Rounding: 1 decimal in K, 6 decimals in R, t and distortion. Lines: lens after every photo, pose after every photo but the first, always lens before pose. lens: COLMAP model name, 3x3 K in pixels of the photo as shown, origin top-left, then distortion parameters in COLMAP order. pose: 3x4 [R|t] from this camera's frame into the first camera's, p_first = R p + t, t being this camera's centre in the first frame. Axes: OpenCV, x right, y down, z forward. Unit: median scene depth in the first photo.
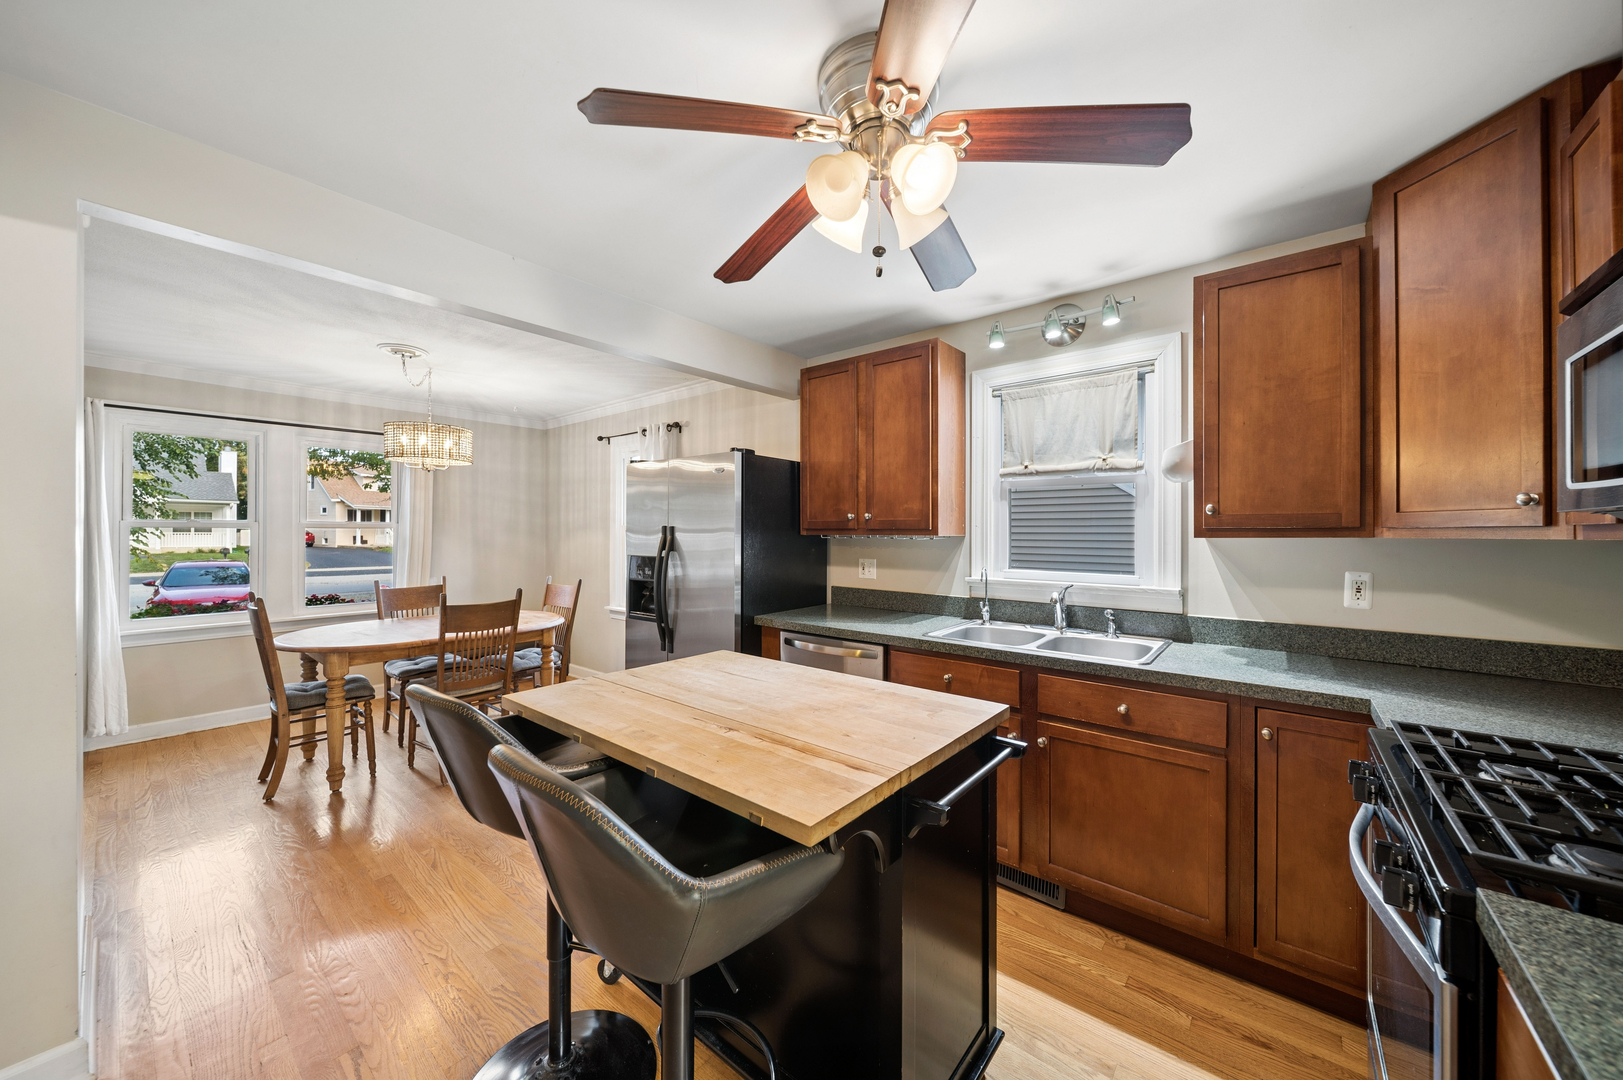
lens RADIAL K [[575.6, 0, 815.7], [0, 575.6, 533.4], [0, 0, 1]] dist [-0.002838, -0.000750]
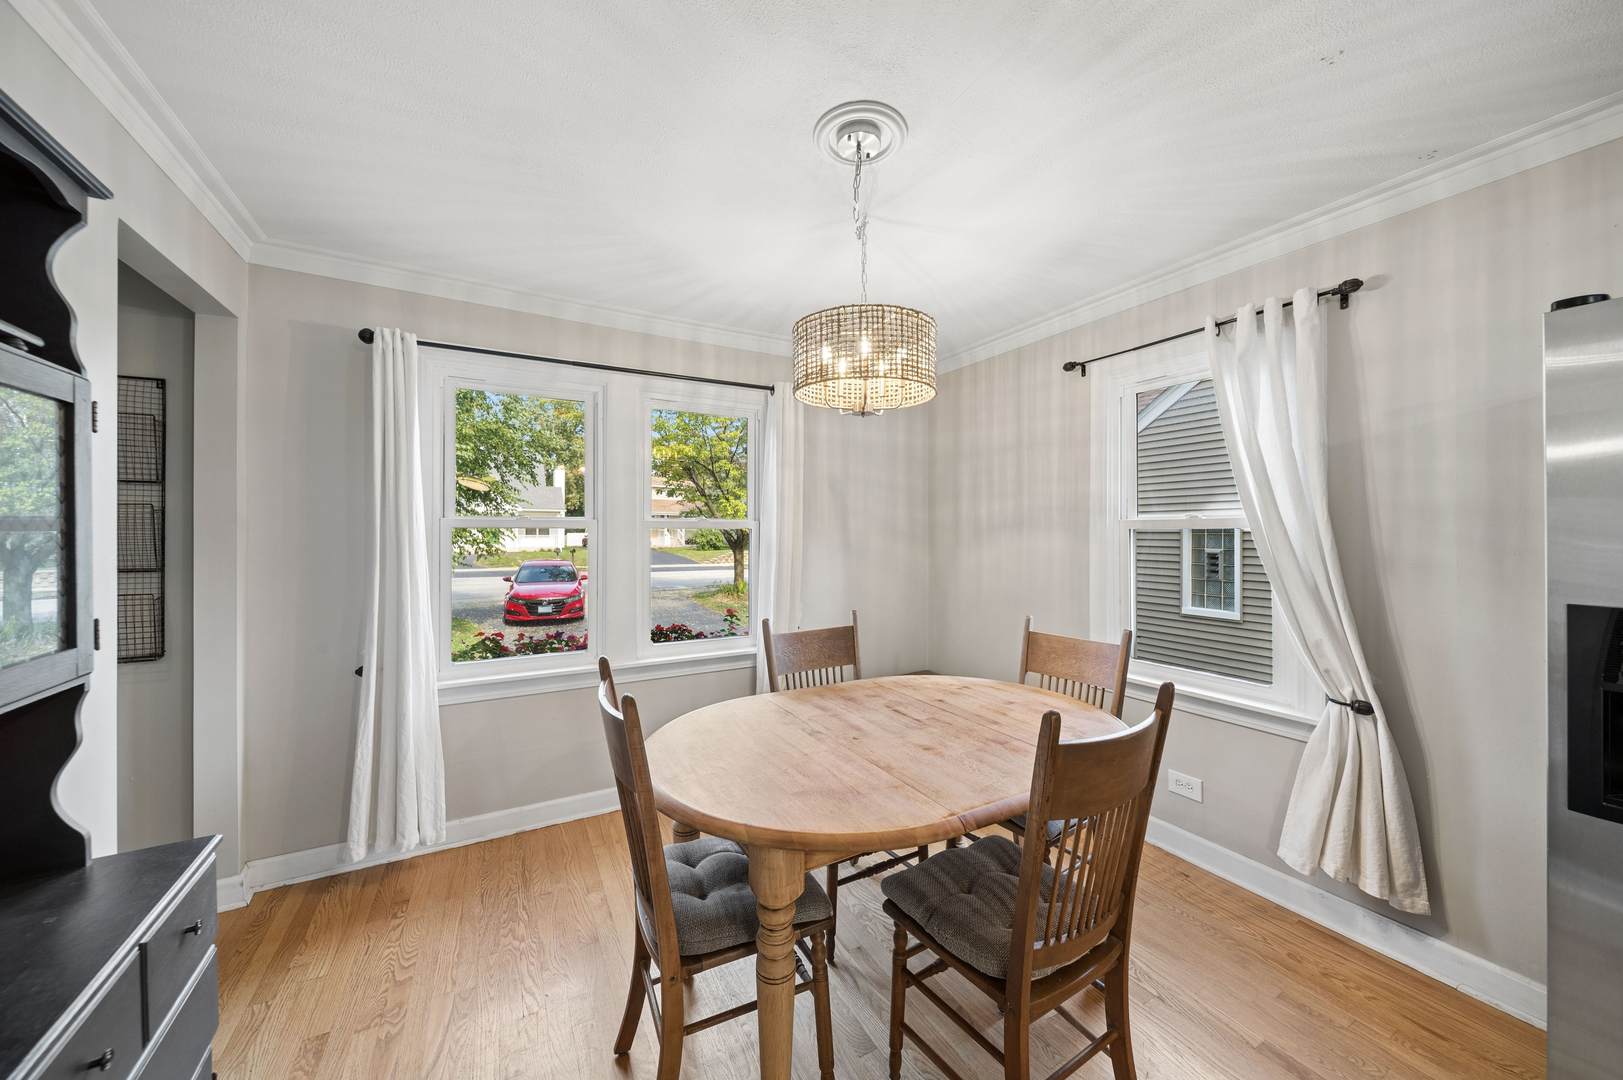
lens RADIAL K [[575.6, 0, 818.5], [0, 575.6, 531.4], [0, 0, 1]] dist [-0.002838, -0.000750]
pose [[0.930805, -0.005526, -0.365475, -0.376111], [0.003628, 0.999976, -0.005881, -0.000833], [0.365499, 0.004148, 0.930803, 0.363339]]
